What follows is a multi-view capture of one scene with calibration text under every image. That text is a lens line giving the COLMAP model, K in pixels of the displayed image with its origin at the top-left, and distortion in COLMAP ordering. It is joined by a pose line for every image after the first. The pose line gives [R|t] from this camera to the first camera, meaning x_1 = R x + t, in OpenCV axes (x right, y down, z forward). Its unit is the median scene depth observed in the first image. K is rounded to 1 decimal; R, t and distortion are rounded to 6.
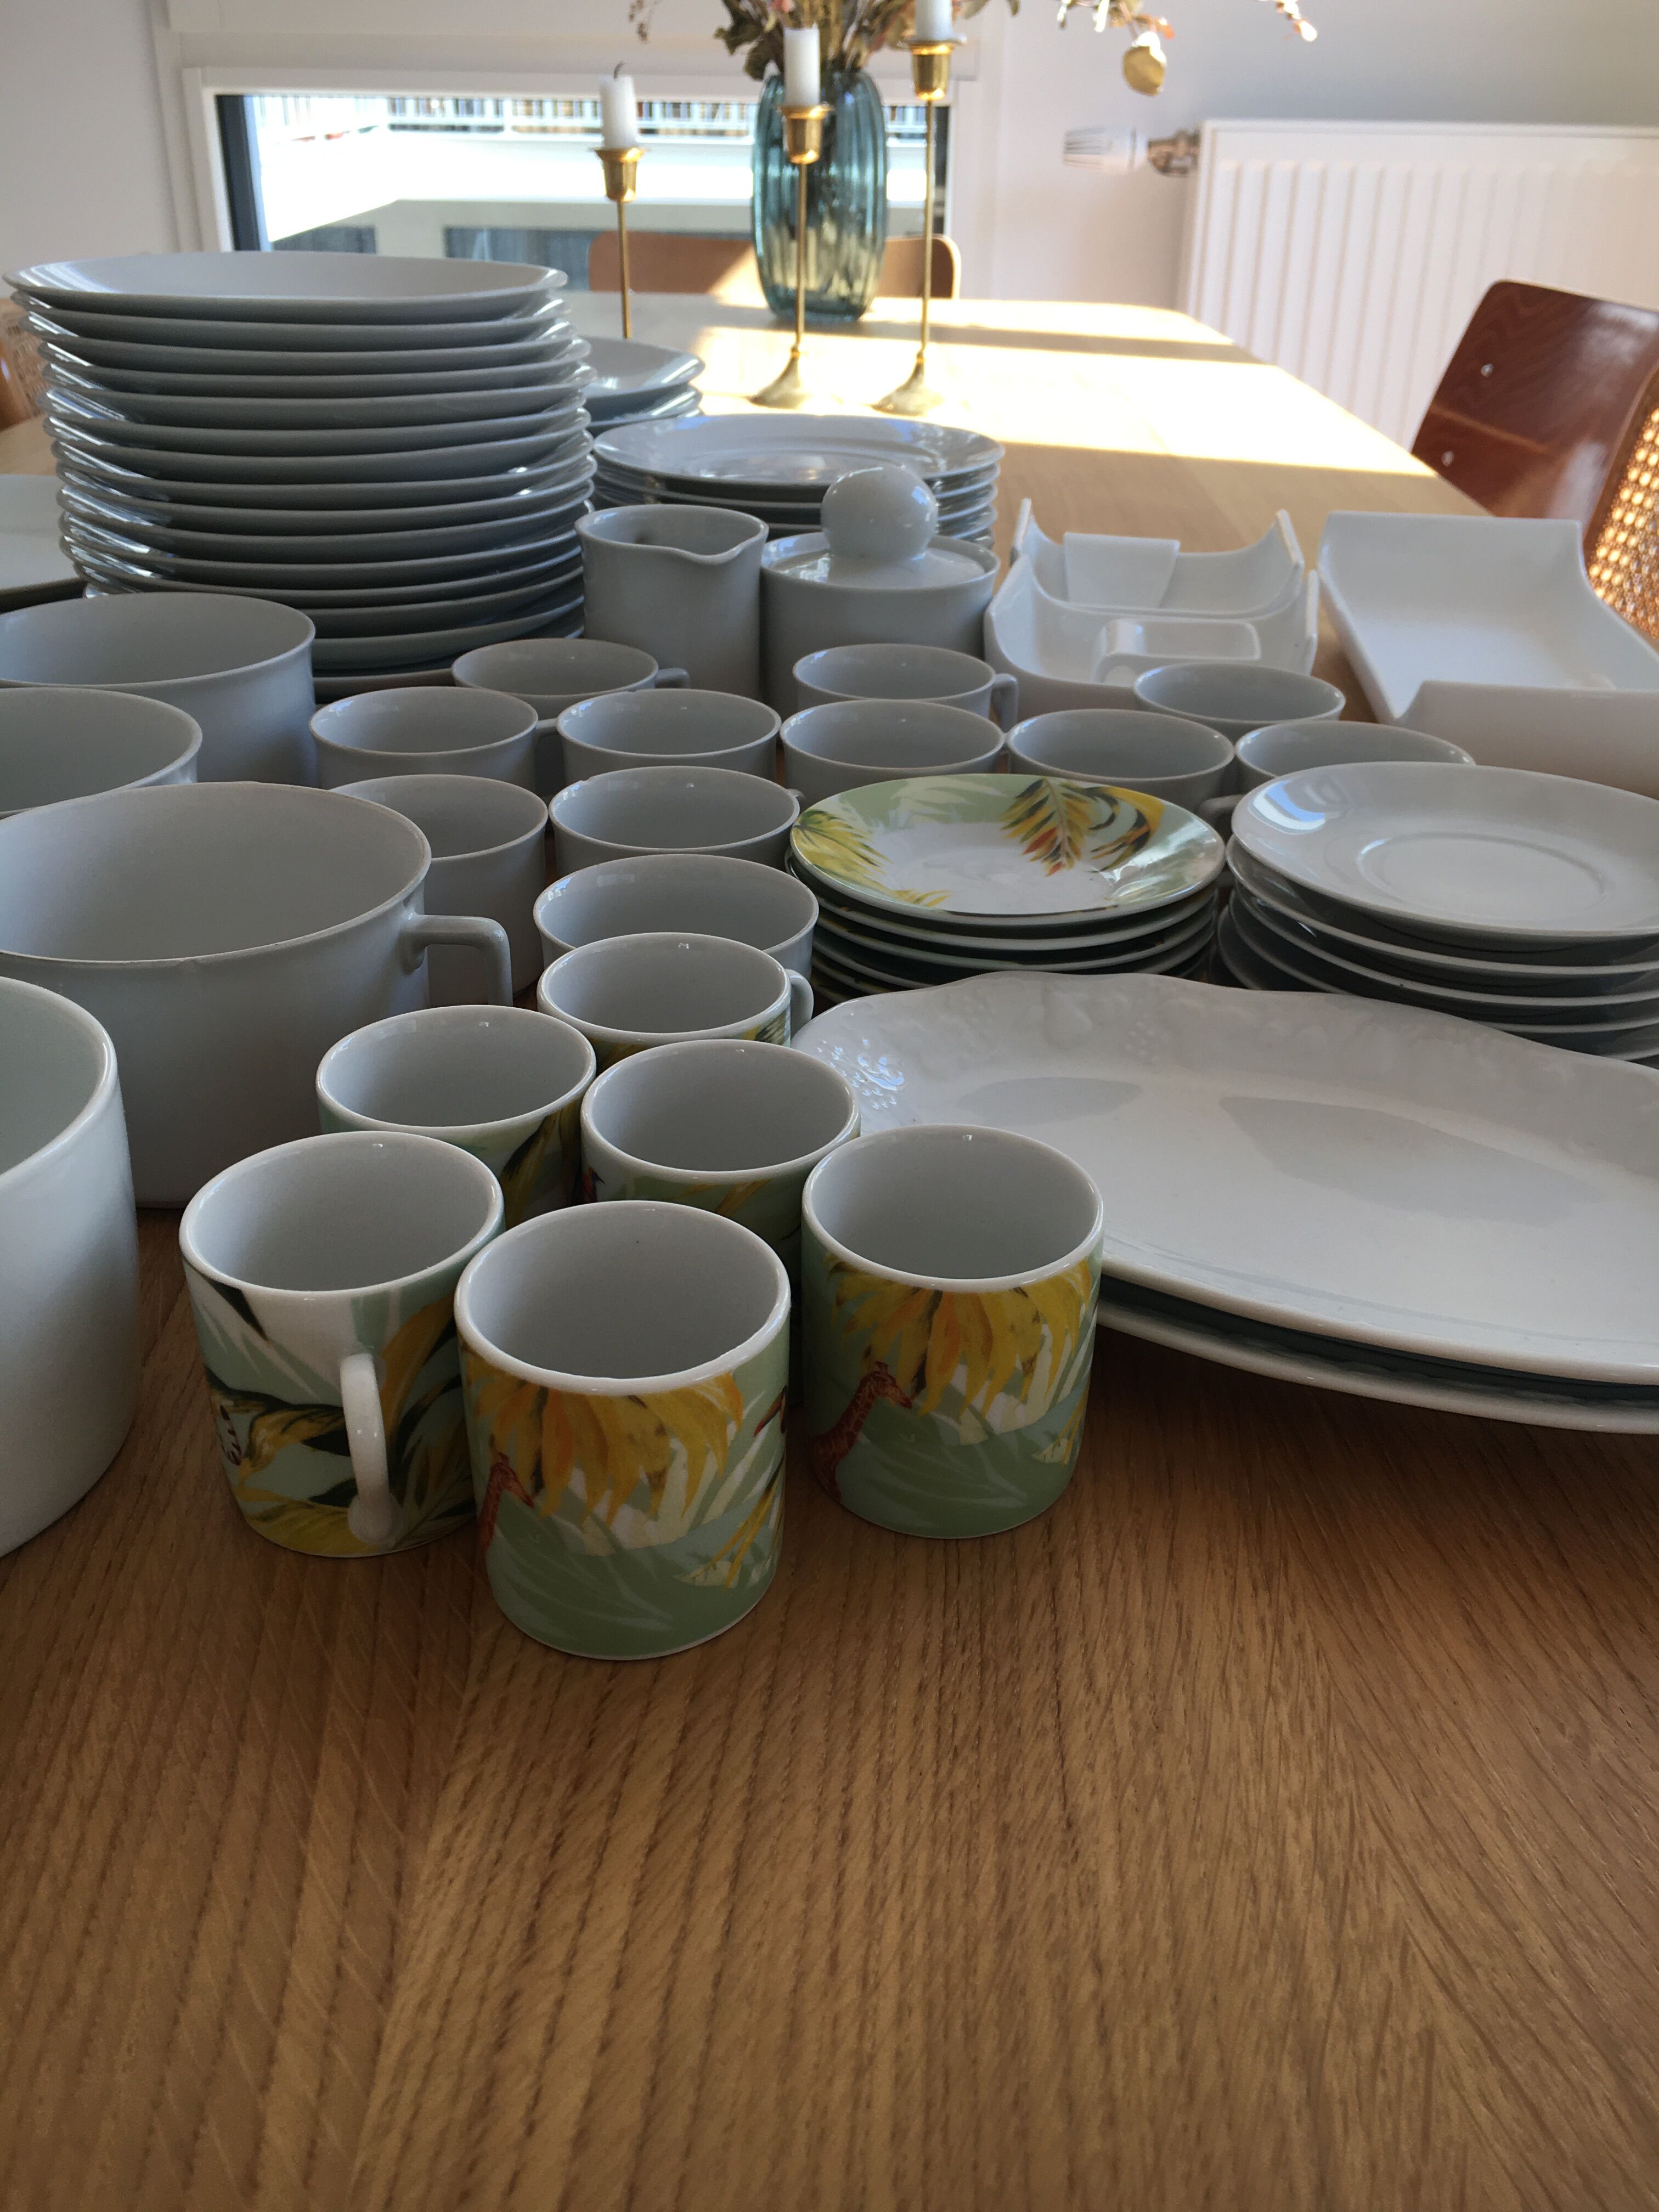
lens RADIAL K [[1920.2, 0, 826.7], [0, 1920.2, 1126.0], [0, 0, 1]] dist [0.078799, -0.111650]
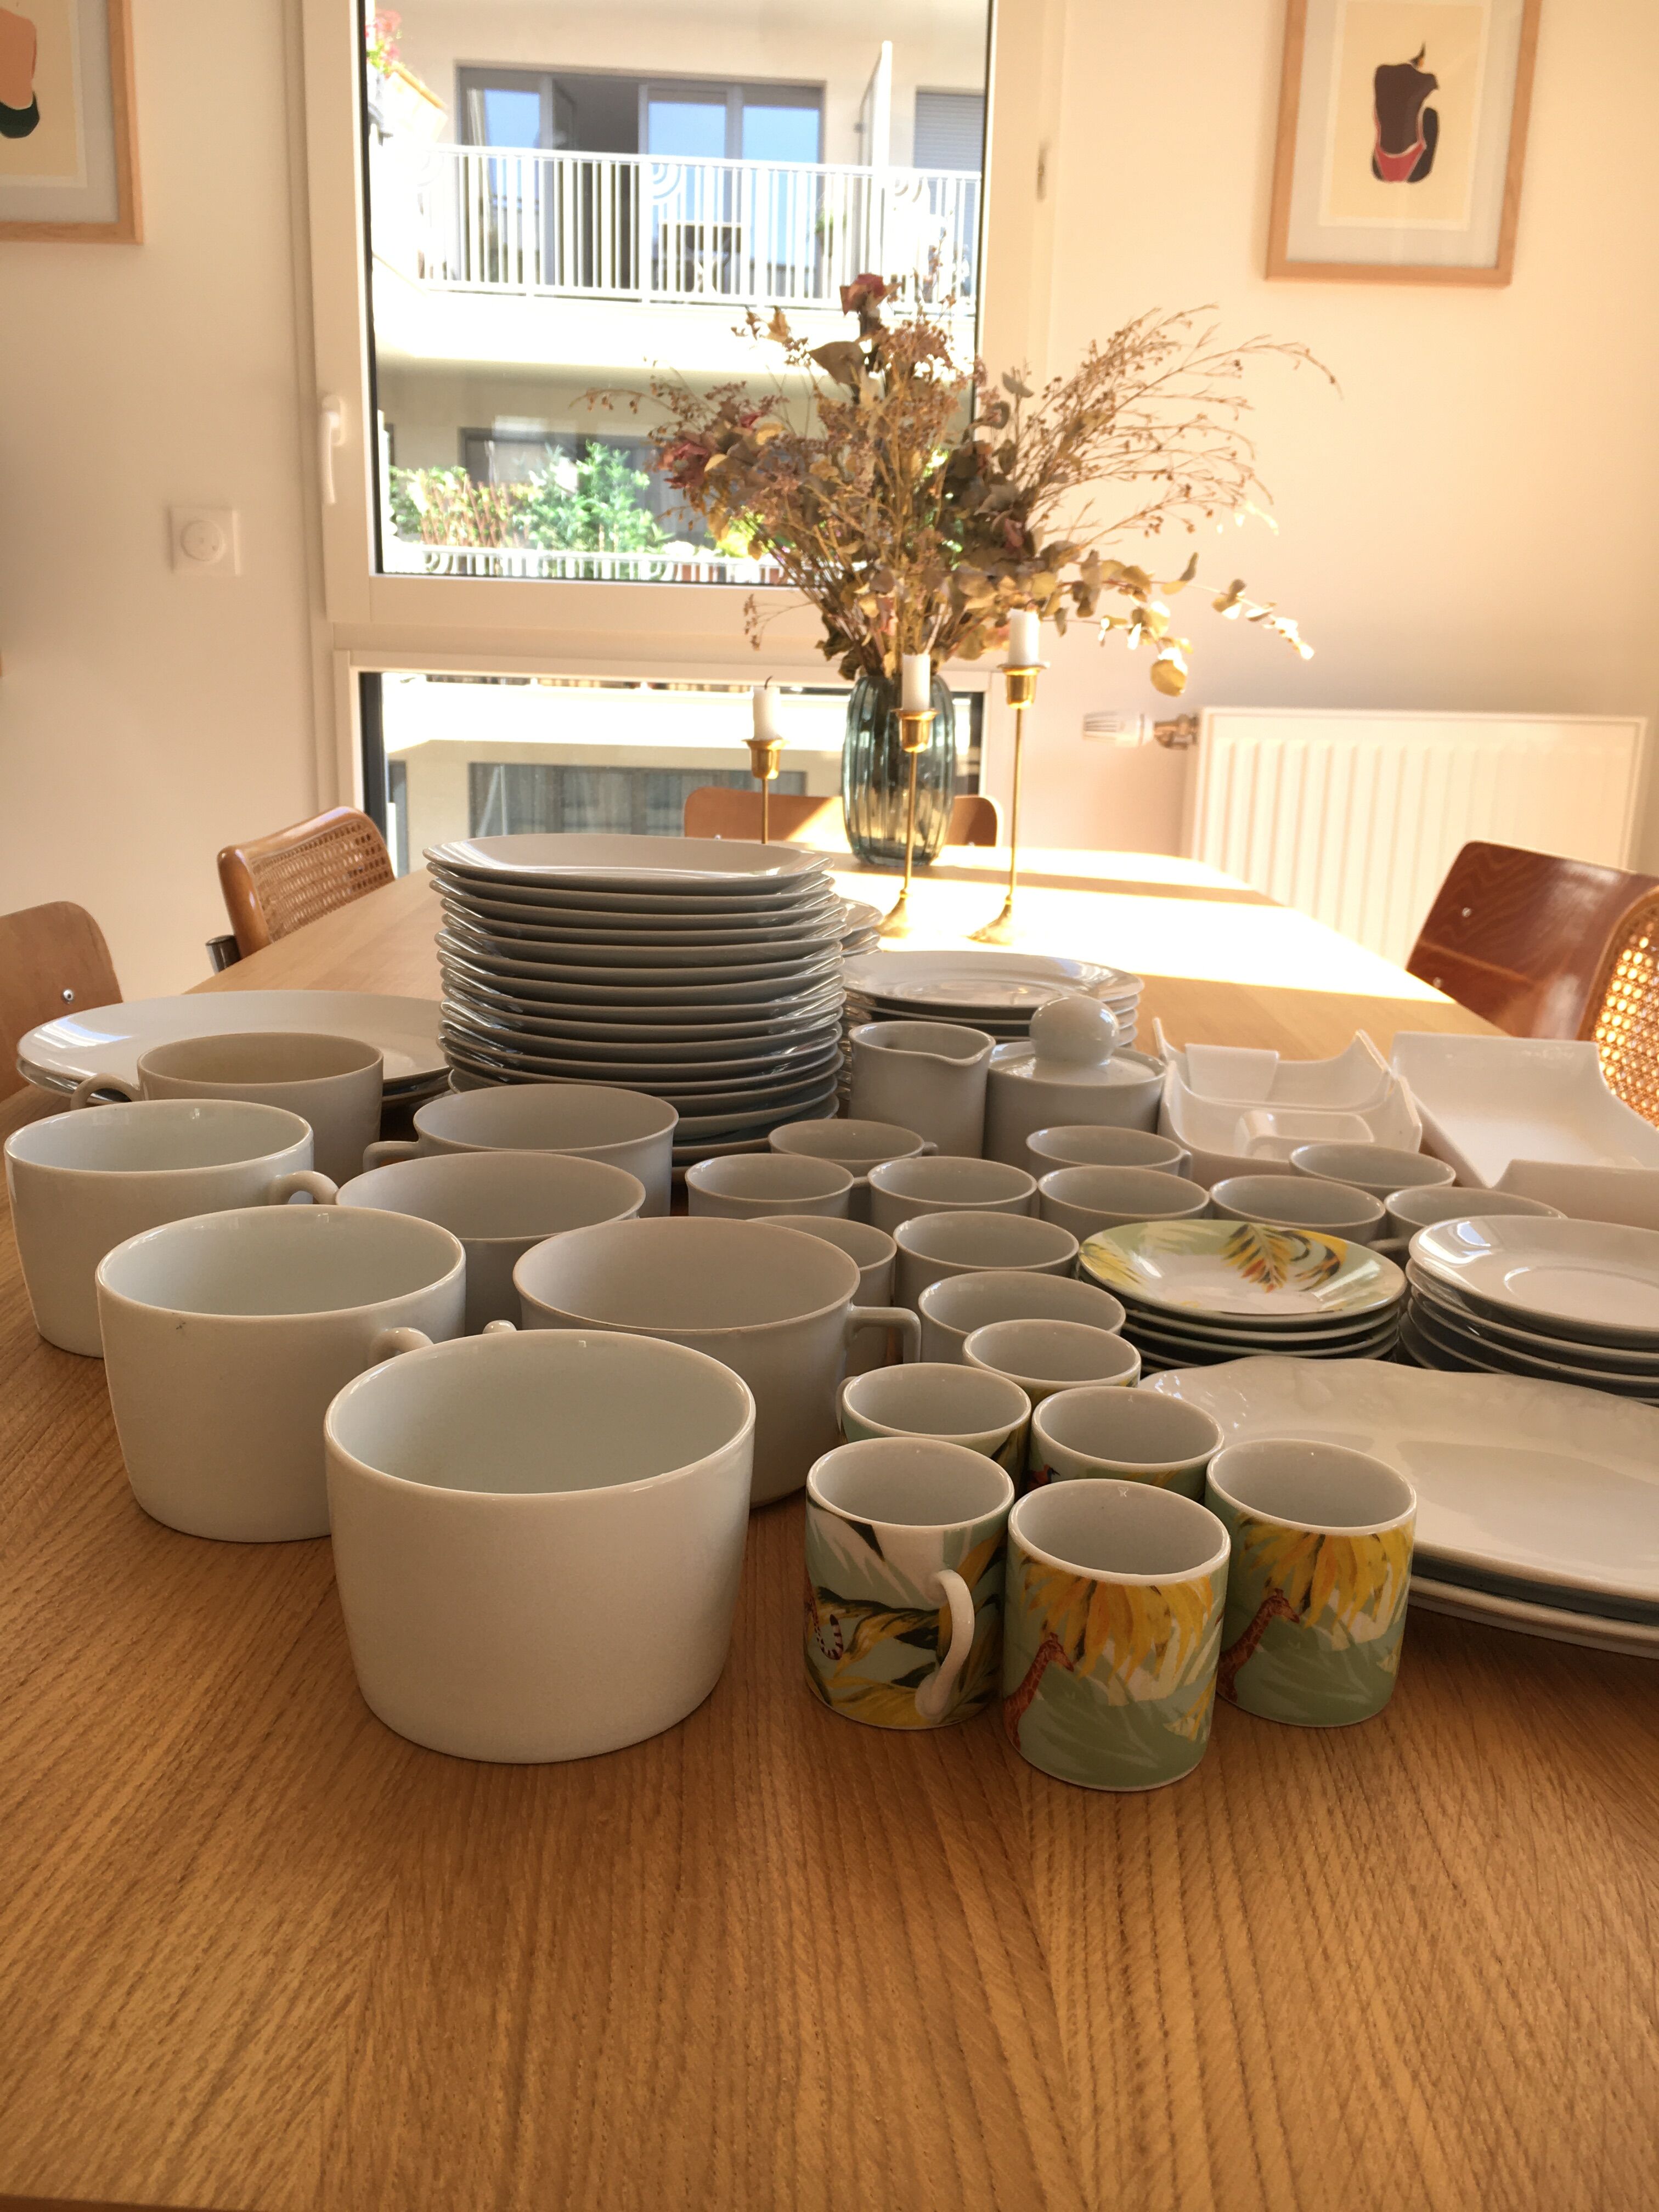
lens RADIAL K [[1920.2, 0, 842.6], [0, 1920.2, 1114.9], [0, 0, 1]] dist [0.078799, -0.111650]
pose [[0.999761, 0.012142, 0.018203, -0.216471], [-0.007173, 0.967801, -0.251613, 0.093833], [-0.020672, 0.251423, 0.967657, -0.335427]]
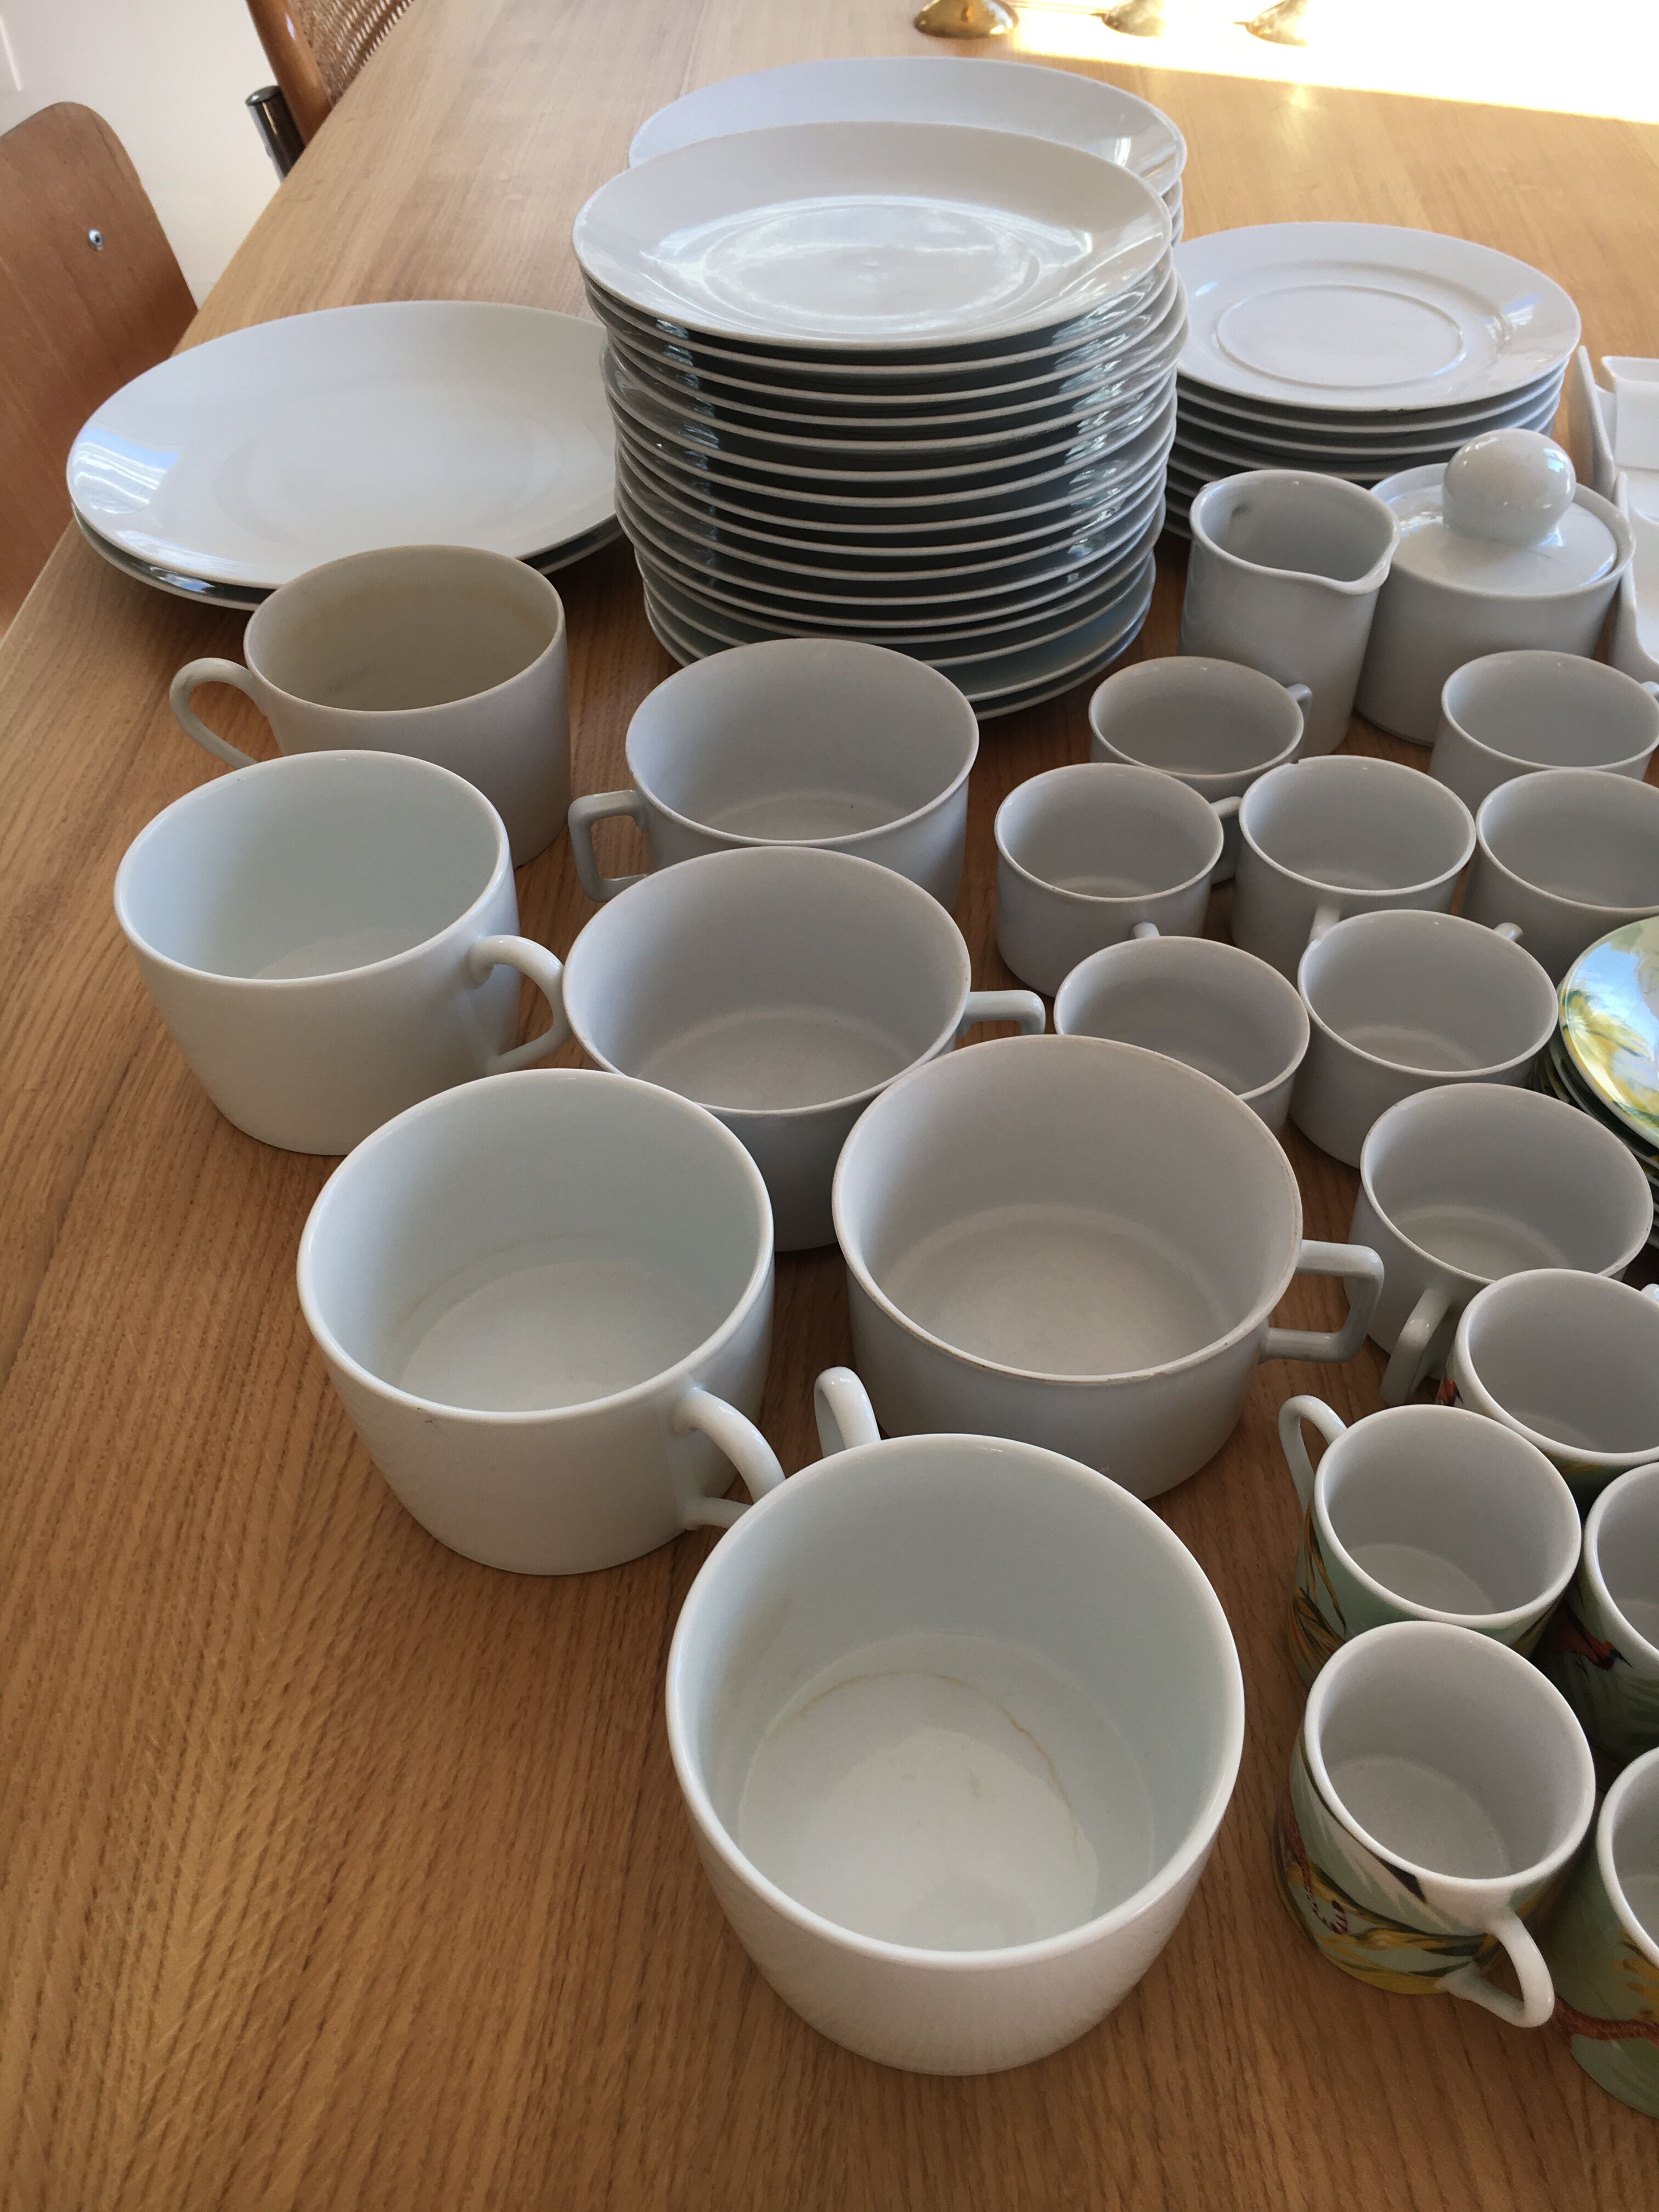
lens RADIAL K [[1920.2, 0, 840.2], [0, 1920.2, 1098.7], [0, 0, 1]] dist [0.078799, -0.111650]
pose [[0.999092, -0.005913, -0.042183, -0.357260], [0.017184, 0.962111, 0.272117, -0.406807], [0.038976, -0.272595, 0.961339, 0.007314]]
